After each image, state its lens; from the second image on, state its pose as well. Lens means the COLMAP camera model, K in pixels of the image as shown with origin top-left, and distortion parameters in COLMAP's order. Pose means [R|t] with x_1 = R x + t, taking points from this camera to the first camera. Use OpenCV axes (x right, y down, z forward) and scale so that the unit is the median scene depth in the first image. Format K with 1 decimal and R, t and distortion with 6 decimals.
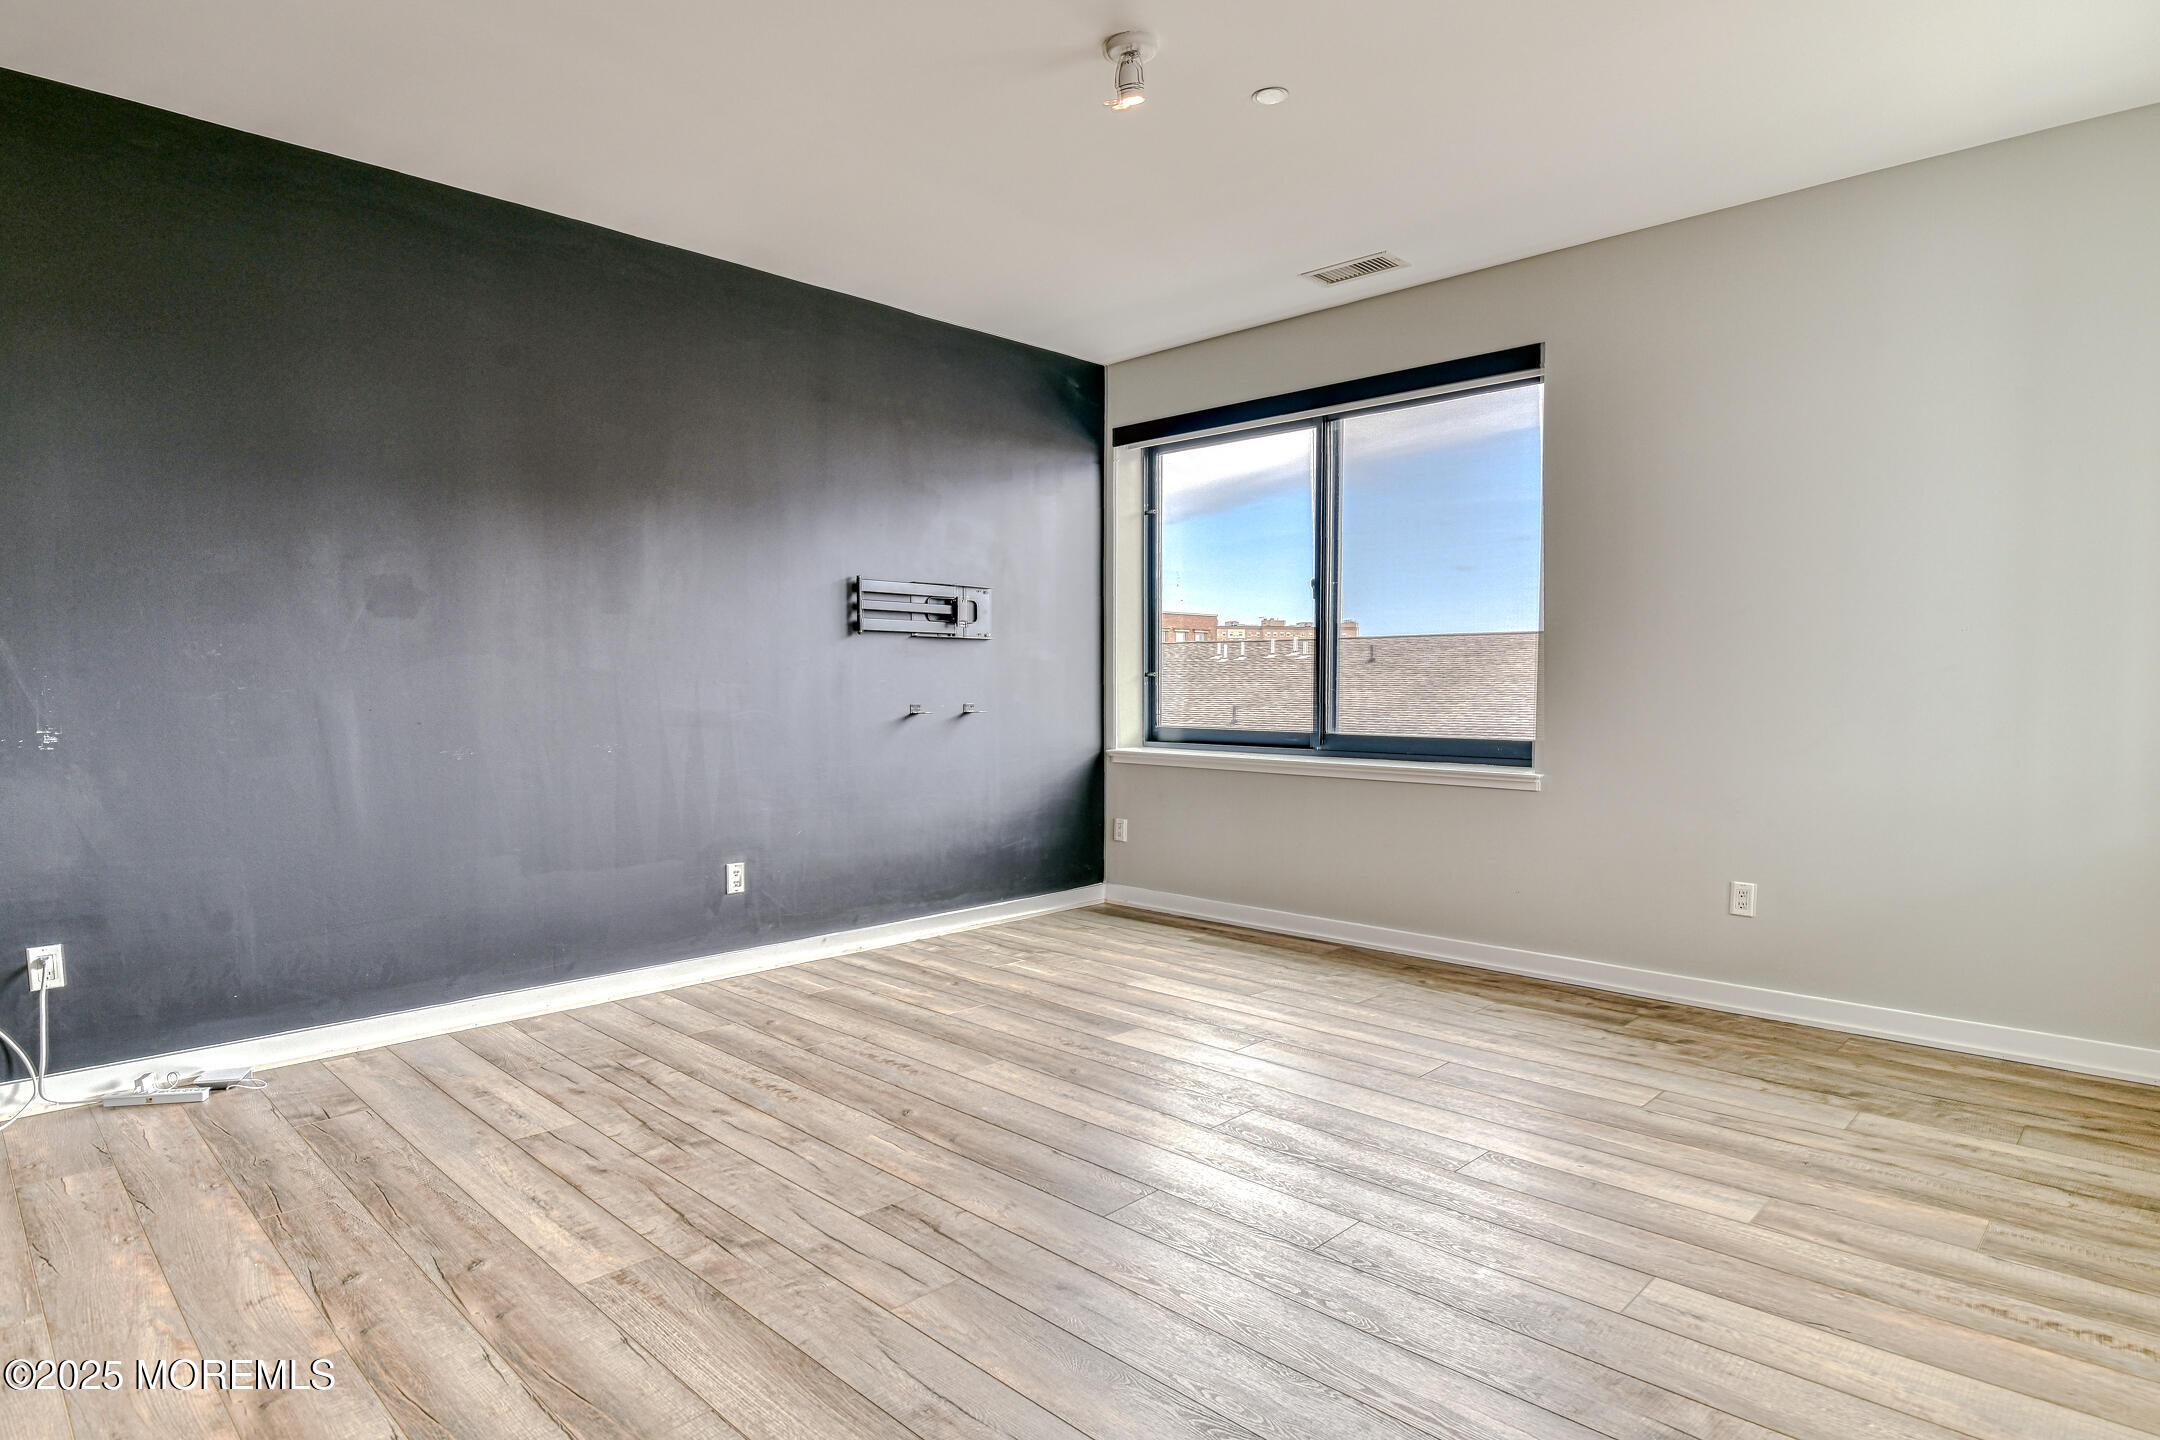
lens RADIAL K [[1221.4, 0, 1118.2], [0, 1221.4, 727.9], [0, 0, 1]] dist [0.000955, -0.006254]
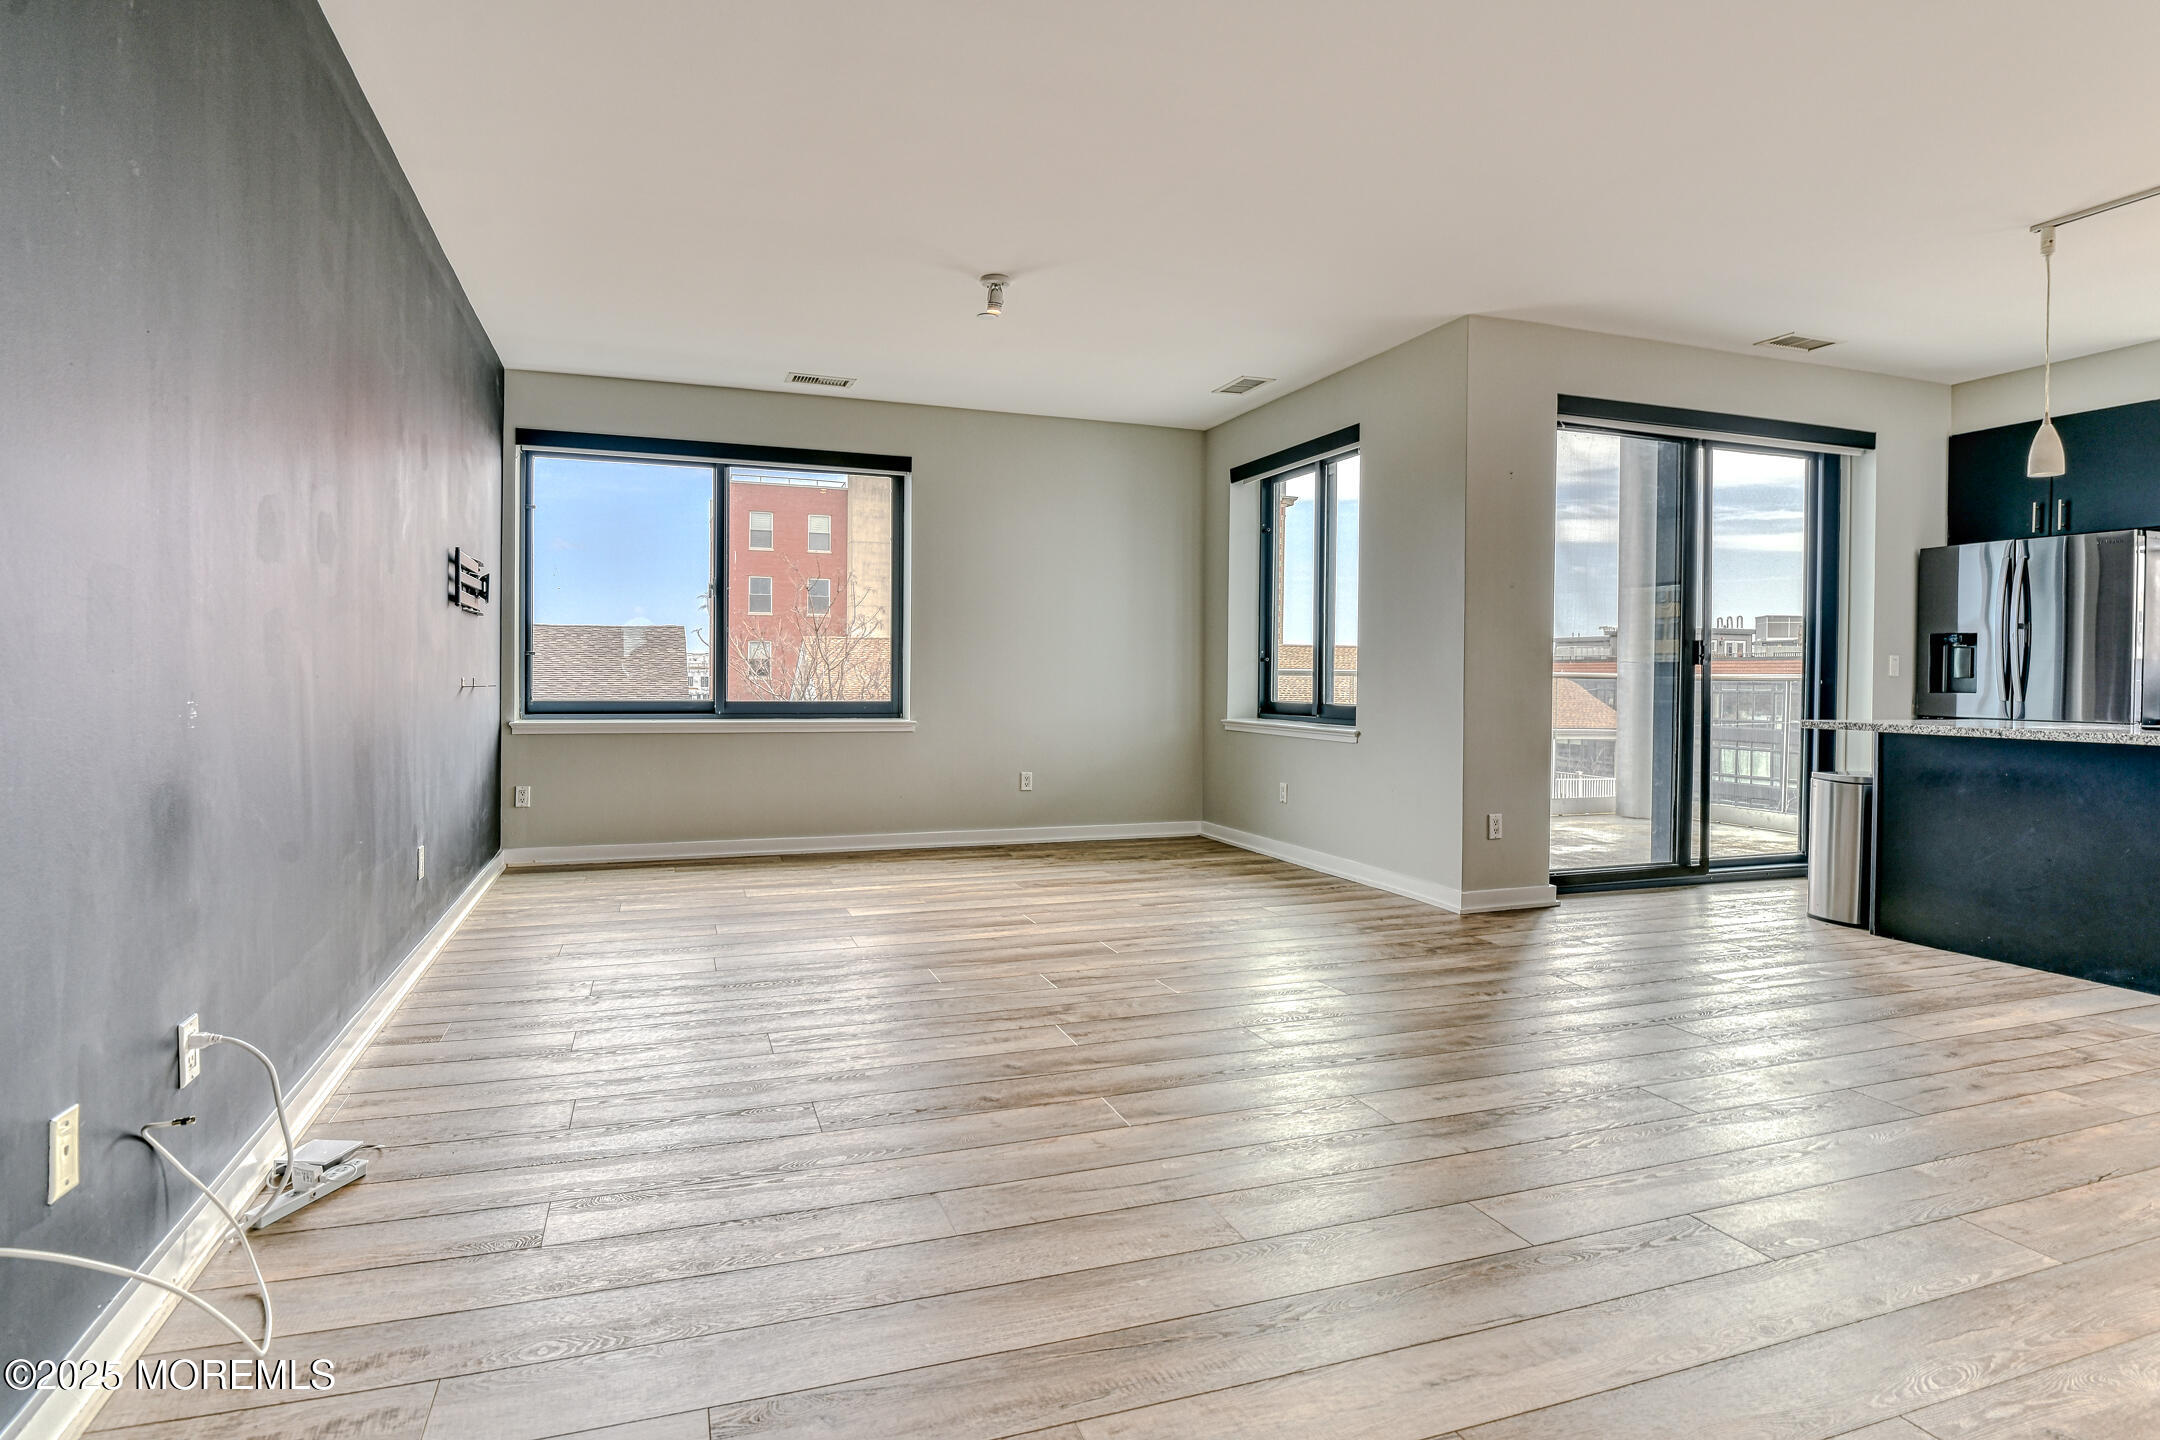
lens RADIAL K [[1108.6, 0, 1068.7], [0, 1108.6, 681.8], [0, 0, 1]] dist [-0.002411, -0.005913]
pose [[0.428946, -0.000782, 0.903330, -0.737513], [0.020331, 0.999755, -0.008789, 0.001234], [-0.903101, 0.022136, 0.428857, 0.161449]]
